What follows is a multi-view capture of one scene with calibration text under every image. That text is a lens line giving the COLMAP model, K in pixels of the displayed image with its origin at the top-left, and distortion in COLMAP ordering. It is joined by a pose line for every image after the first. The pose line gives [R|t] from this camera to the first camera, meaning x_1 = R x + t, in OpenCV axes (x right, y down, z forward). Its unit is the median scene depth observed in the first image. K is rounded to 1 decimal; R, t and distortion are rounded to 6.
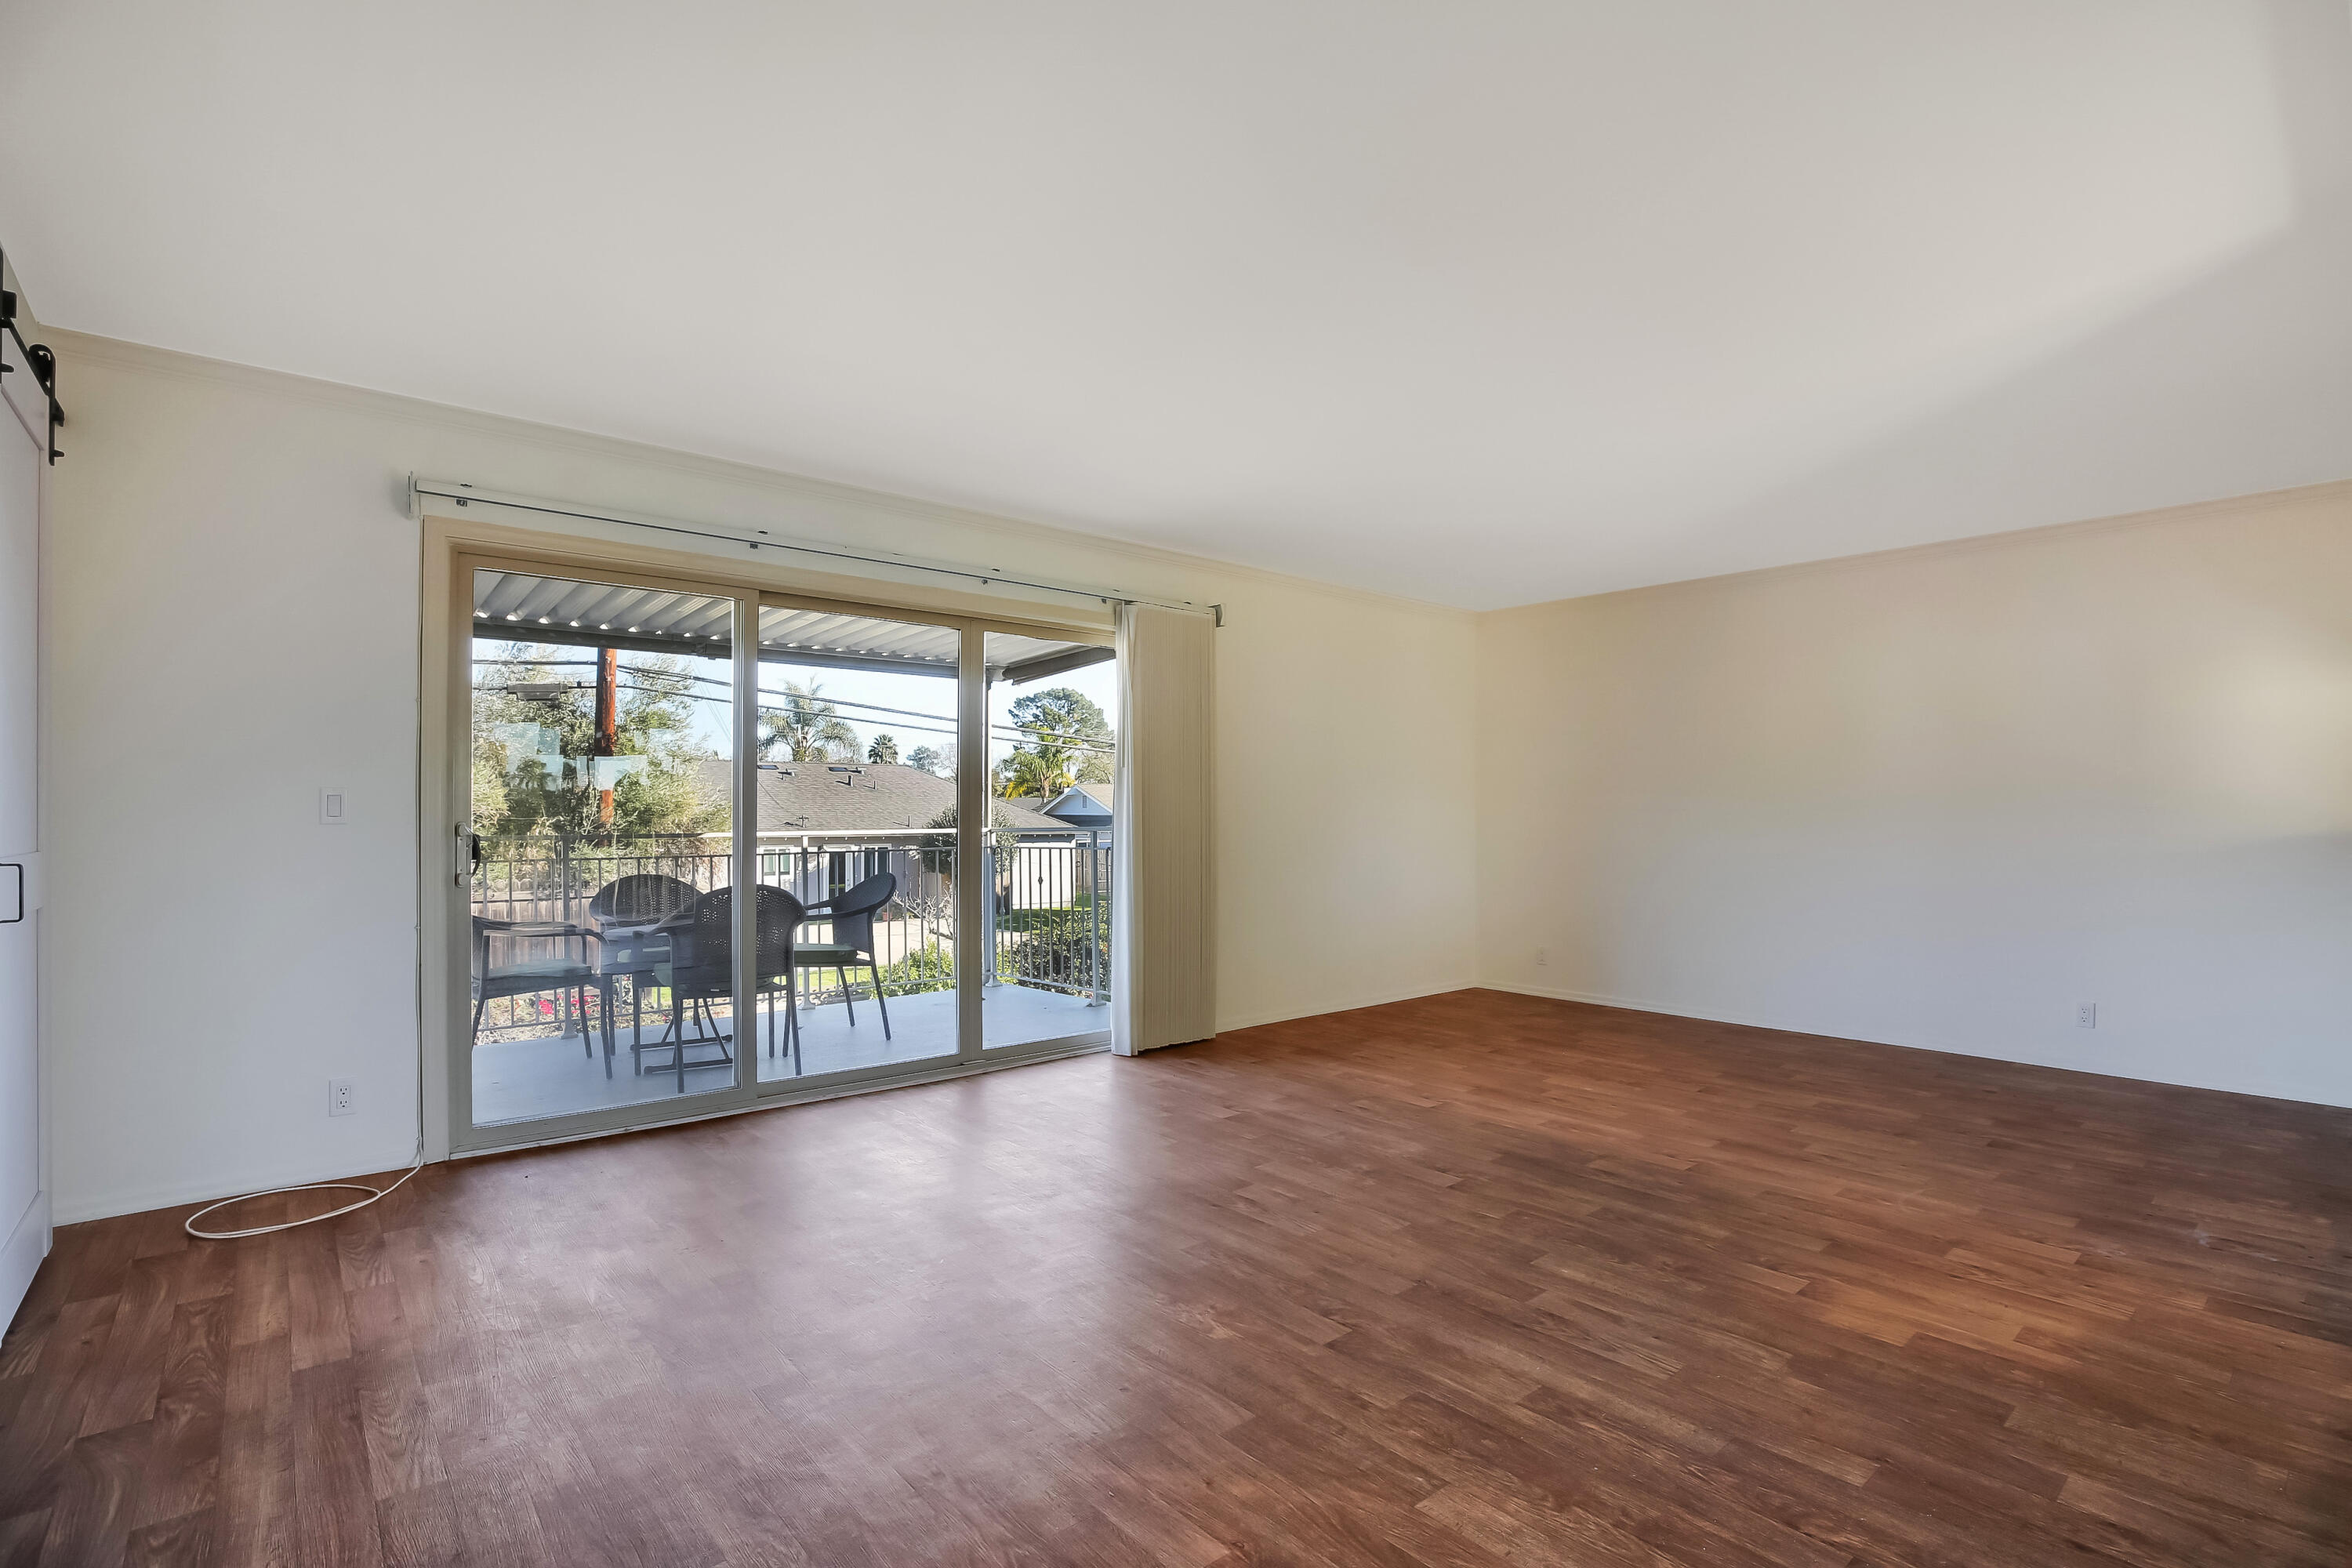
lens RADIAL K [[1091.2, 0, 1179.7], [0, 1091.2, 823.0], [0, 0, 1]] dist [-0.039697, 0.011897]
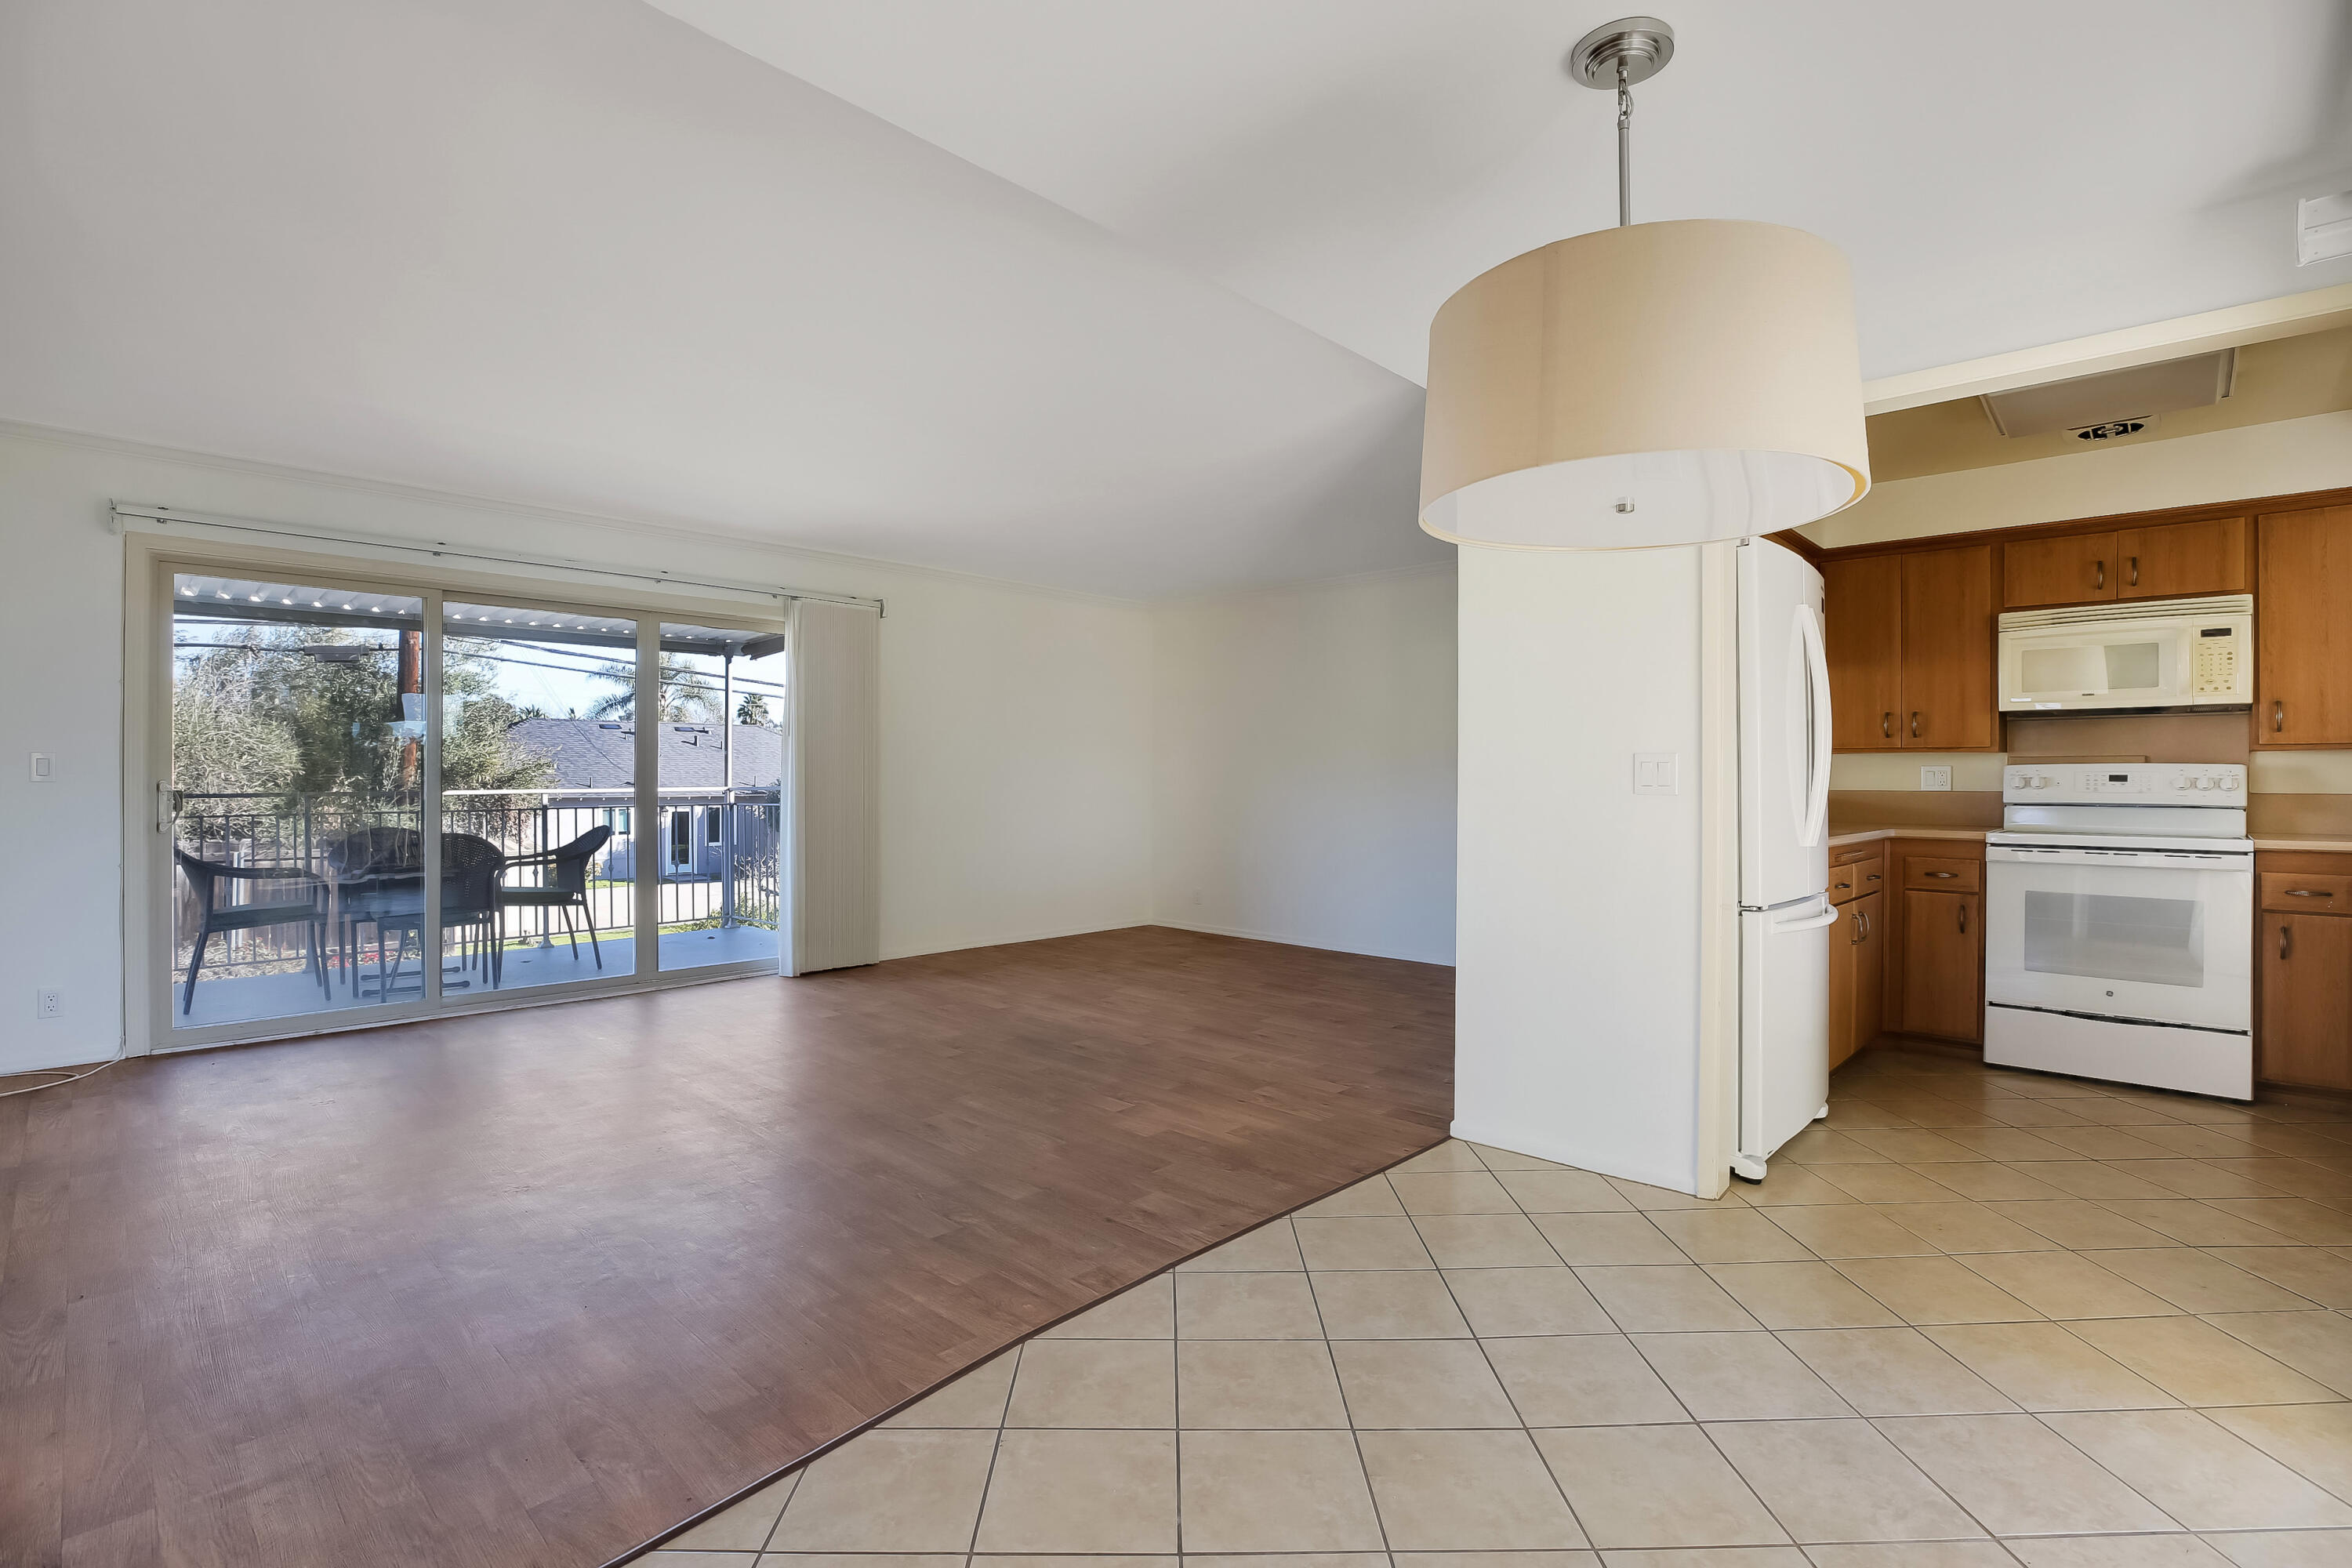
lens RADIAL K [[1091.9, 0, 1176.0], [0, 1091.9, 784.0], [0, 0, 1]] dist [-0.039328, 0.012620]
pose [[0.995377, 0.002440, 0.096016, 0.303240], [-0.002426, 0.999997, -0.000266, 0.000965], [-0.096016, 0.000031, 0.995380, -0.267472]]
